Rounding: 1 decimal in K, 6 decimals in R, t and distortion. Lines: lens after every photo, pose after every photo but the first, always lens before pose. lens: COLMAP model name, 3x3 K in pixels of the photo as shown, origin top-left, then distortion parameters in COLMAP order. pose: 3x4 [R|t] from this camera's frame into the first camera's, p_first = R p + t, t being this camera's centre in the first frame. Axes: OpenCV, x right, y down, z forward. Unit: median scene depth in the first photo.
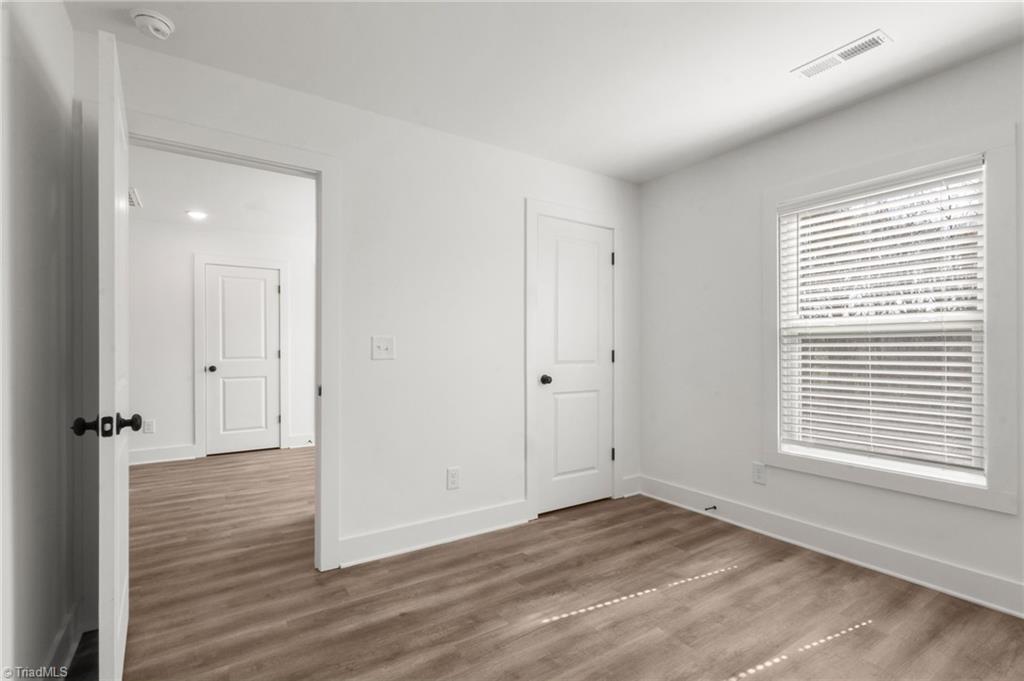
lens RADIAL K [[476.3, 0, 516.7], [0, 476.3, 346.0], [0, 0, 1]] dist [0.003452, 0.003033]
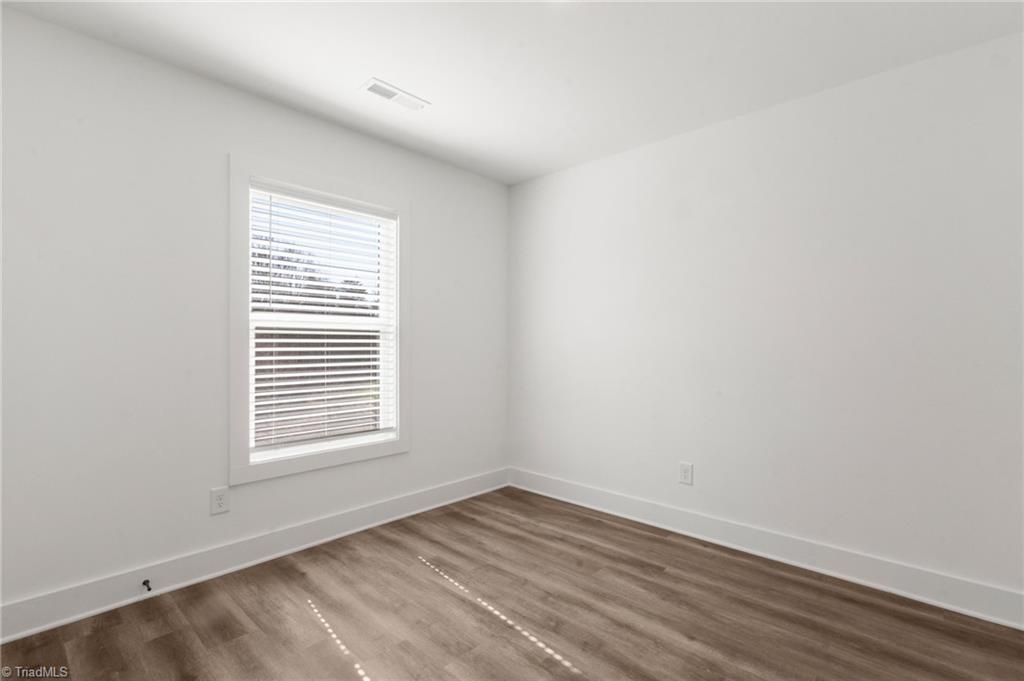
lens RADIAL K [[476.3, 0, 504.9], [0, 476.3, 342.7], [0, 0, 1]] dist [0.003452, 0.003033]
pose [[-0.204640, 0.008610, 0.978799, -0.491024], [0.002880, 0.999962, -0.008194, 0.014716], [-0.978833, 0.001142, -0.204657, 0.924907]]
